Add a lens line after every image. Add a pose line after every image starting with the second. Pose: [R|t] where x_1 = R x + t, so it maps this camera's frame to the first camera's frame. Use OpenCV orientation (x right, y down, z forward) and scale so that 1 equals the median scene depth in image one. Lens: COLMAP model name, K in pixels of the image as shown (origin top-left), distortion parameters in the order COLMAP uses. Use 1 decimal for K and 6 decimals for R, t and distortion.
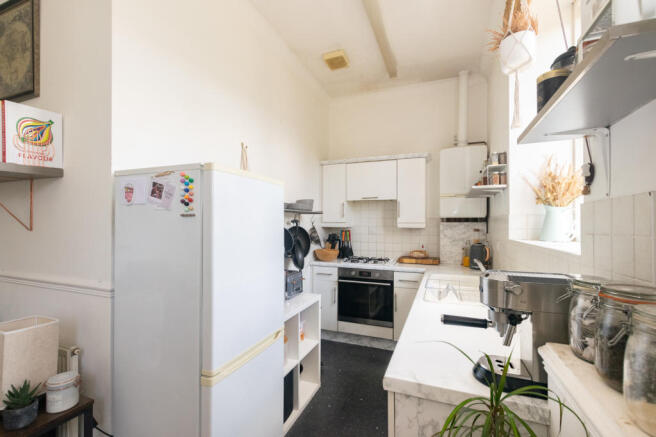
lens RADIAL K [[291.1, 0, 327.3], [0, 291.1, 224.7], [0, 0, 1]] dist [0.002181, 0.000365]
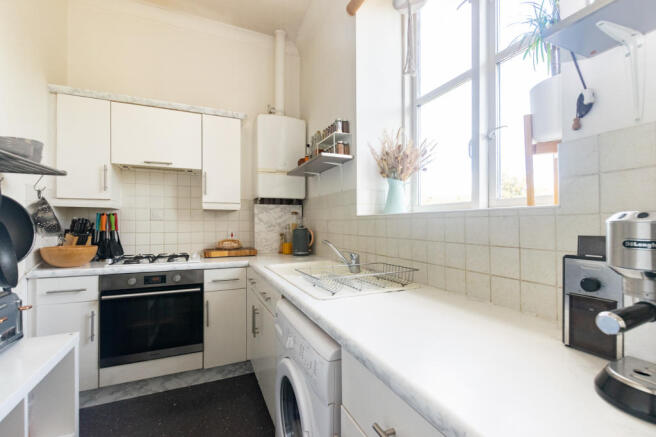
lens RADIAL K [[291.1, 0, 325.3], [0, 291.1, 223.6], [0, 0, 1]] dist [0.002181, 0.000365]
pose [[0.692805, -0.003339, 0.721117, -0.068008], [0.007174, 0.999972, -0.002262, 0.050873], [-0.721089, 0.006740, 0.692809, 0.289456]]
